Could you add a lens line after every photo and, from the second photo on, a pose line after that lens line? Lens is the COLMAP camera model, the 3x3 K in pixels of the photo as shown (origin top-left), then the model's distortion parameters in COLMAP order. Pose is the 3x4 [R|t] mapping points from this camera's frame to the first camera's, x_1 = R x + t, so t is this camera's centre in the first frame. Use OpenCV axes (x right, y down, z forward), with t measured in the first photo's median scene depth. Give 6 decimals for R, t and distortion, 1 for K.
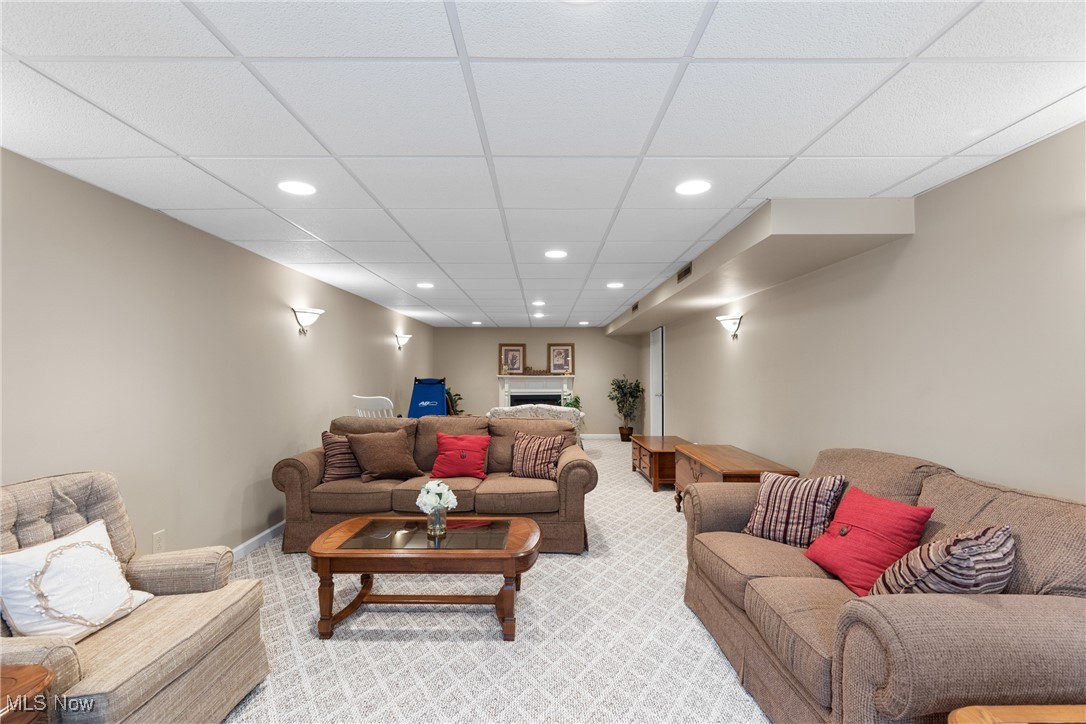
lens RADIAL K [[489.6, 0, 542.3], [0, 489.6, 366.1], [0, 0, 1]] dist [0.007140, -0.000155]
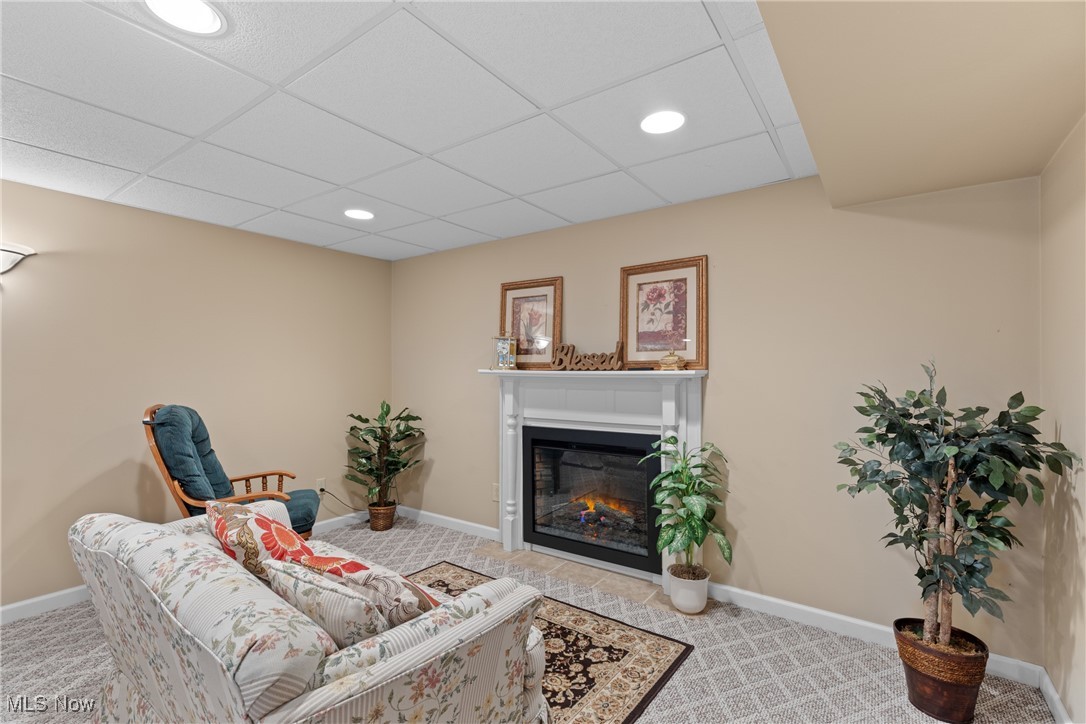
lens RADIAL K [[489.6, 0, 545.0], [0, 489.6, 362.6], [0, 0, 1]] dist [0.007140, -0.000155]
pose [[0.814824, -0.008067, -0.579653, 0.151421], [0.009017, 0.999959, -0.001242, 0.014172], [0.579639, -0.004215, 0.814863, 0.721658]]
